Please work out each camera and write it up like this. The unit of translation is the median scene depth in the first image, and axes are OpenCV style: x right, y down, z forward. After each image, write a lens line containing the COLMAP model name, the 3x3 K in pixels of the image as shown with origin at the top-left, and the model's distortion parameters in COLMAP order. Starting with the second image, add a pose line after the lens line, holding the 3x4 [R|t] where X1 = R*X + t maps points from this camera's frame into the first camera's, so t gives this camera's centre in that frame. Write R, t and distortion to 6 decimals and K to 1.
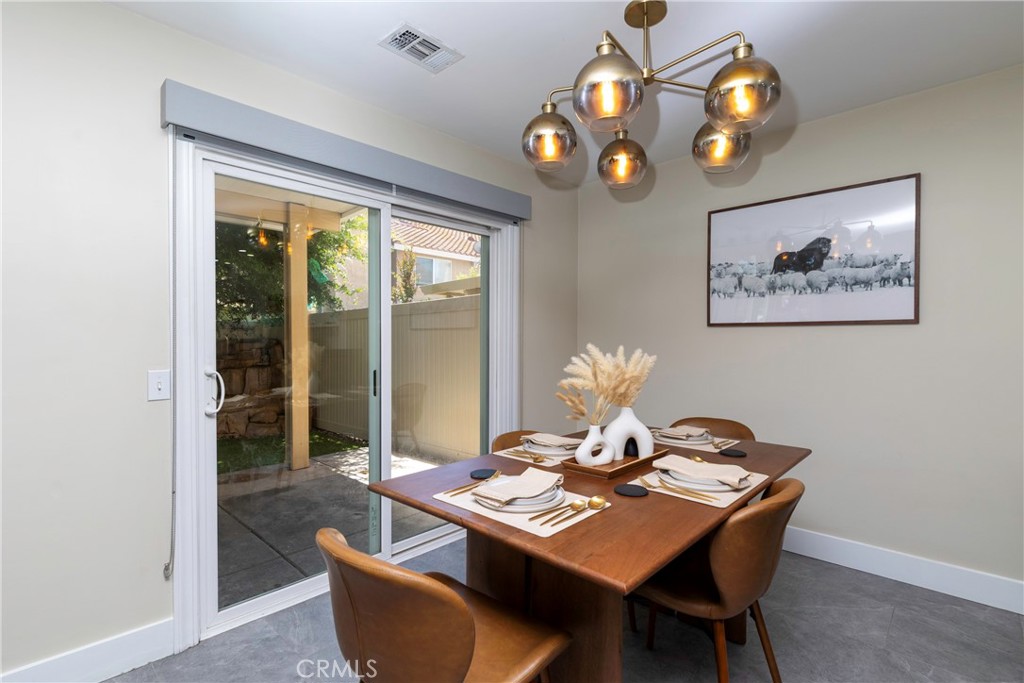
lens RADIAL K [[476.1, 0, 510.6], [0, 476.1, 342.1], [0, 0, 1]] dist [-0.001217, -0.000055]
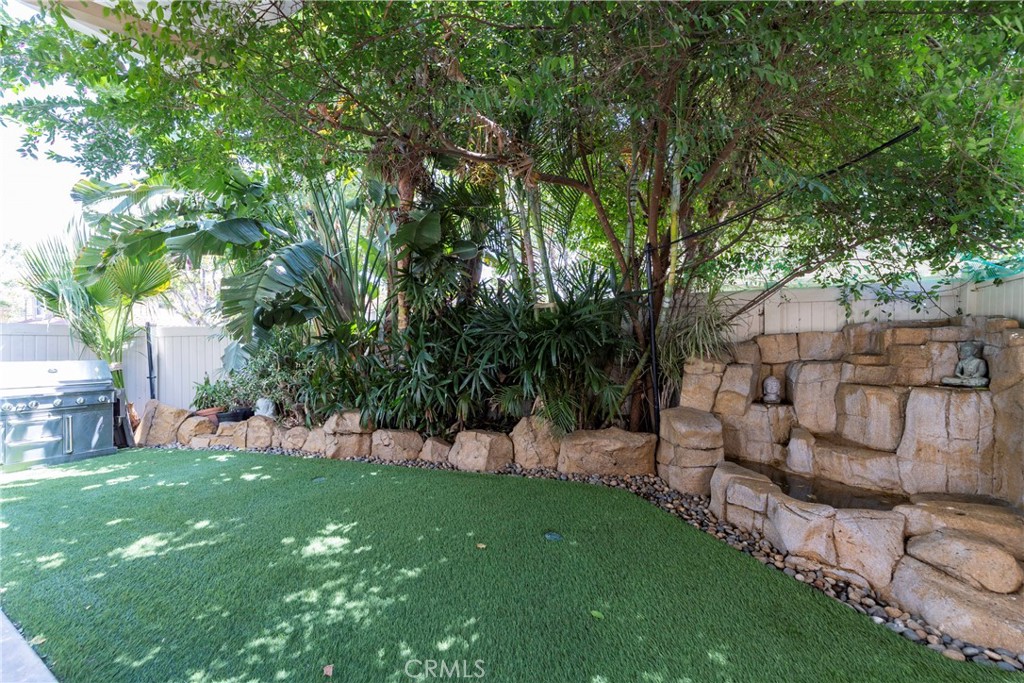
lens RADIAL K [[416.7, 0, 510.1], [0, 416.7, 339.5], [0, 0, 1]] dist [0.000088, 0.000070]
pose [[0.257726, 0.020005, -0.966011, -0.285562], [-0.007459, 0.999797, 0.018715, 0.007671], [0.966189, 0.002382, 0.257823, 0.551376]]
